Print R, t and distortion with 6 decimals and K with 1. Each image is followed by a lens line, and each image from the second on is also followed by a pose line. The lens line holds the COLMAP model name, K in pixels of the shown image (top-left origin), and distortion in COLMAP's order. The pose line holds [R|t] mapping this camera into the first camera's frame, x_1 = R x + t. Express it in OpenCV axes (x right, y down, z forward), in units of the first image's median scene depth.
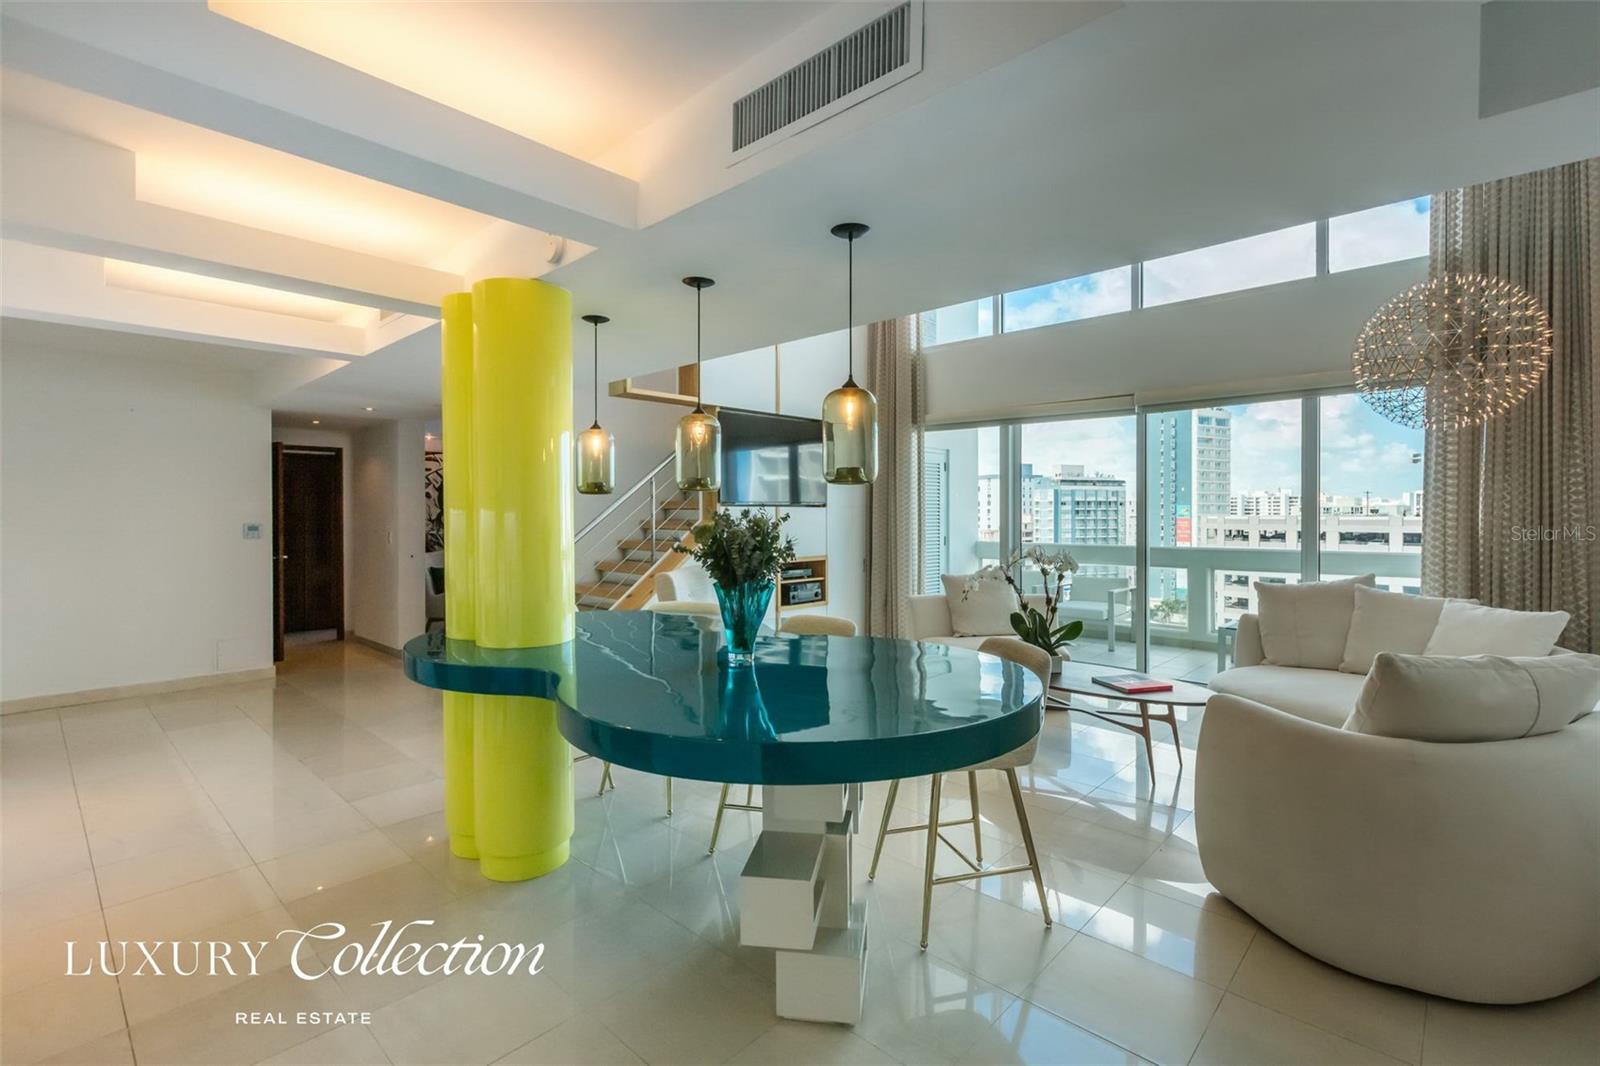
lens RADIAL K [[741.0, 0, 805.5], [0, 741.0, 519.2], [0, 0, 1]] dist [0.000977, 0.000618]
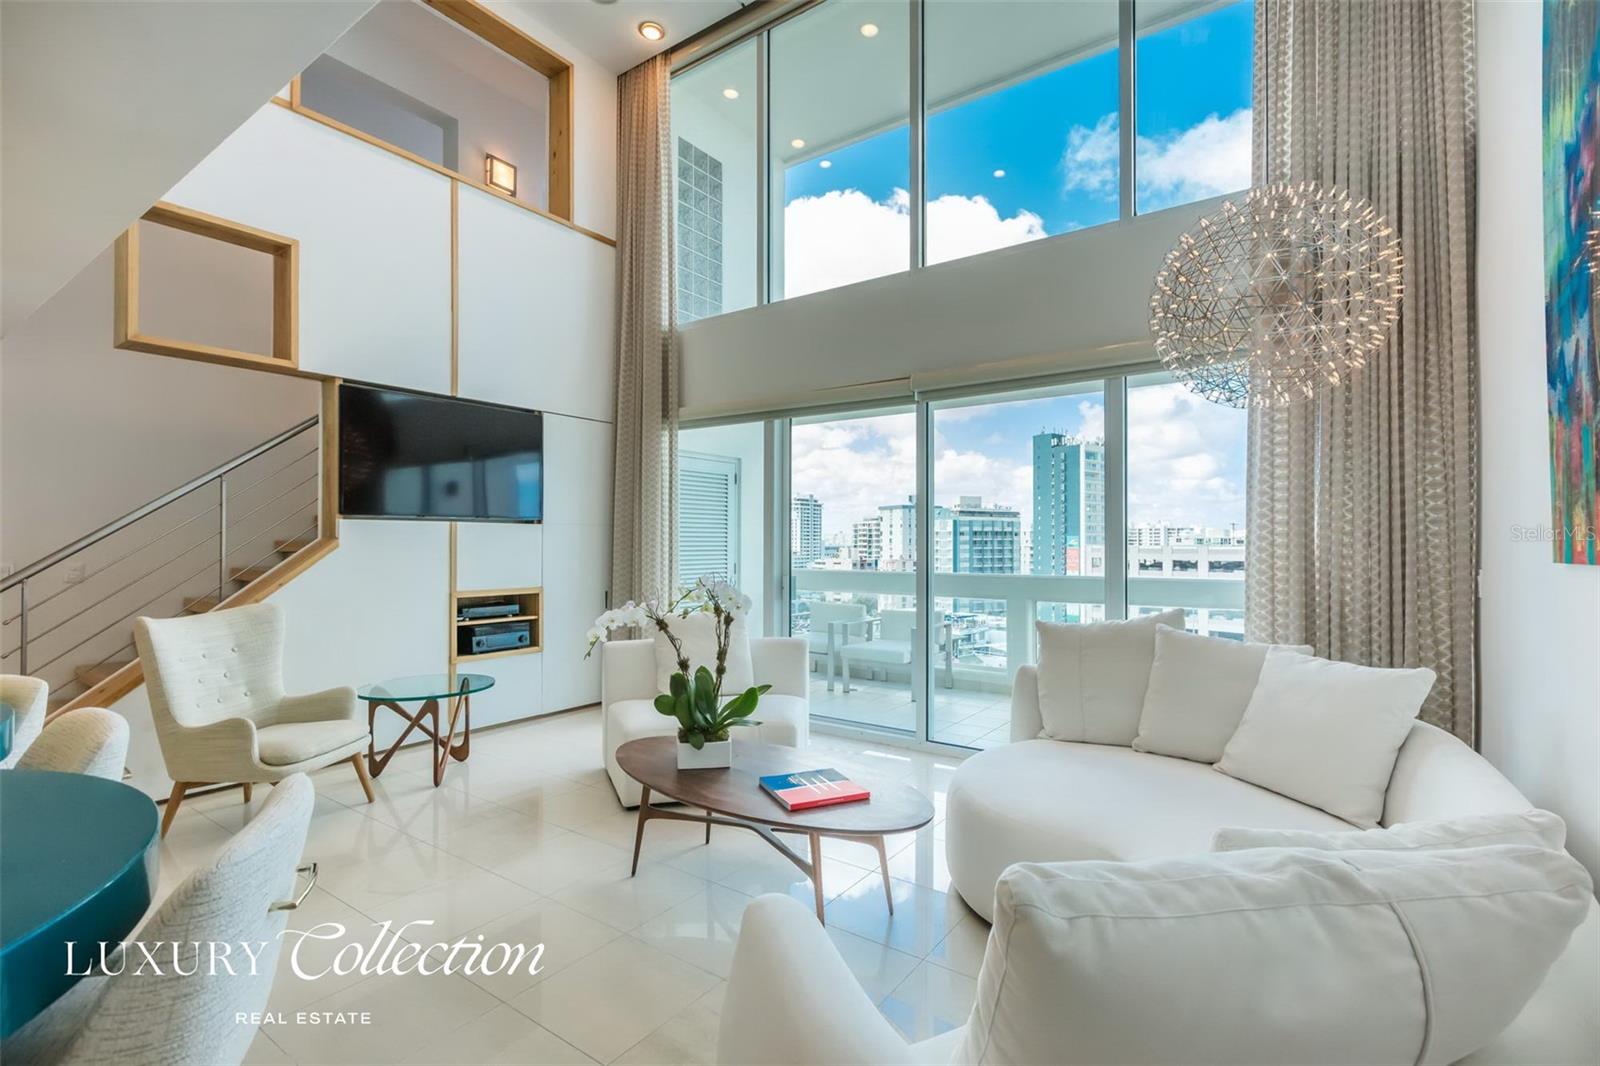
lens RADIAL K [[732.3, 0, 803.1], [0, 732.3, 540.2], [0, 0, 1]] dist [0.002466, -0.000196]
pose [[0.993446, 0.002025, 0.114287, 0.321491], [-0.000590, 0.999921, -0.012583, 0.015553], [-0.114303, 0.012433, 0.993368, 0.335808]]
